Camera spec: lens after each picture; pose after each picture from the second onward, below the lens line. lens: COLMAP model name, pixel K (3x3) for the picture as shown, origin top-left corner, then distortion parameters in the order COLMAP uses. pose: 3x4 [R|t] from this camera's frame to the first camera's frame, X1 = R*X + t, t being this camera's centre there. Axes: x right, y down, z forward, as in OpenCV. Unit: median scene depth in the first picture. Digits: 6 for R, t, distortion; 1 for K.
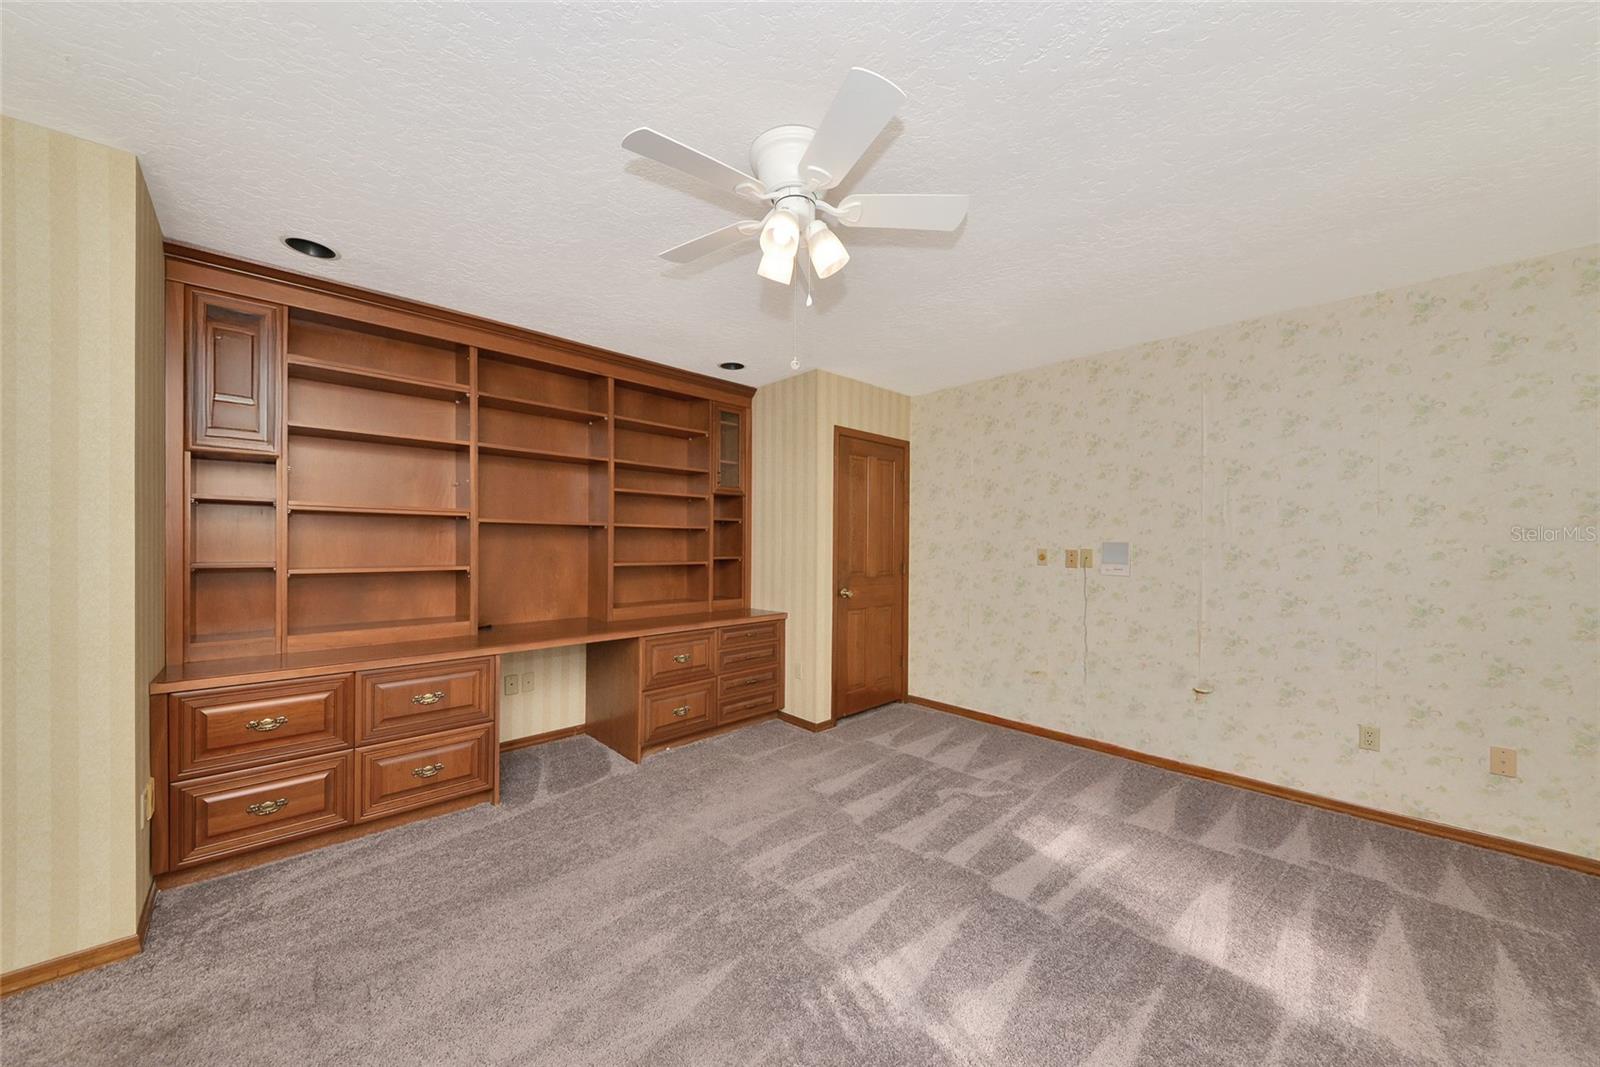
lens RADIAL K [[561.5, 0, 800.0], [0, 561.5, 533.5], [0, 0, 1]] dist [0.017482, -0.015672]
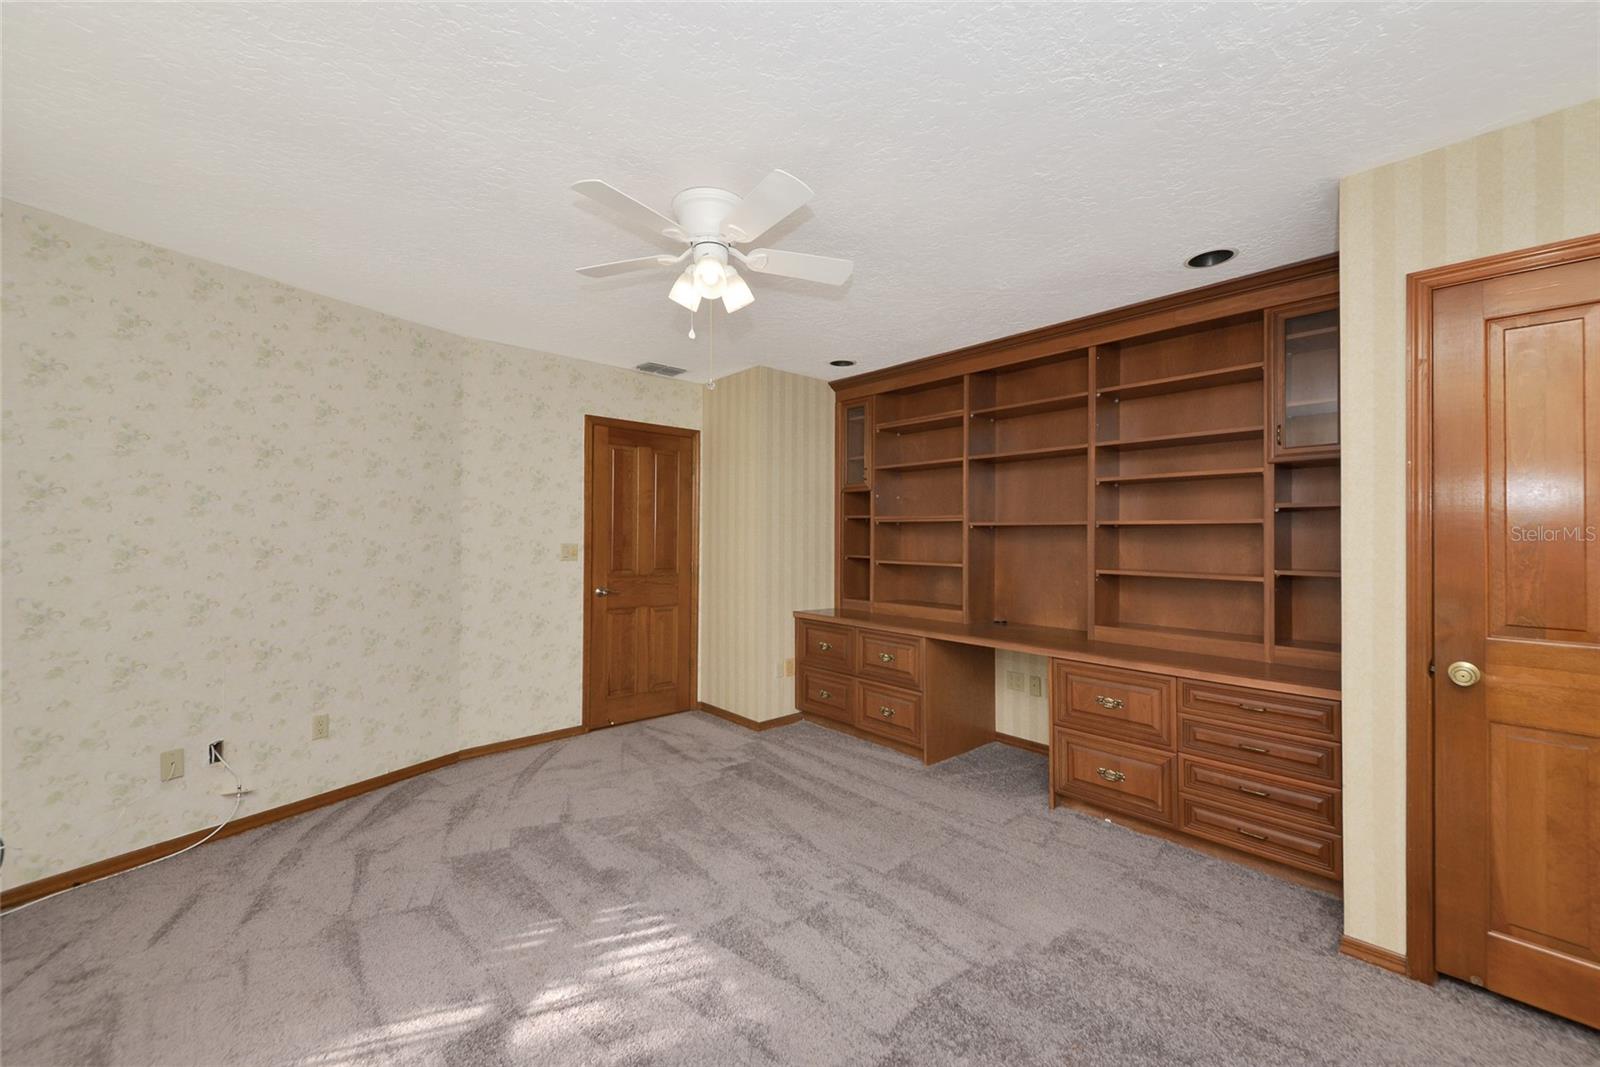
lens RADIAL K [[629.8, 0, 800.0], [0, 629.8, 533.5], [0, 0, 1]] dist [0.030619, -0.041540]
pose [[-0.052086, -0.015484, -0.998523, 0.605362], [0.007446, 0.999846, -0.015893, 0.010340], [0.998615, -0.008262, -0.051963, 0.606860]]
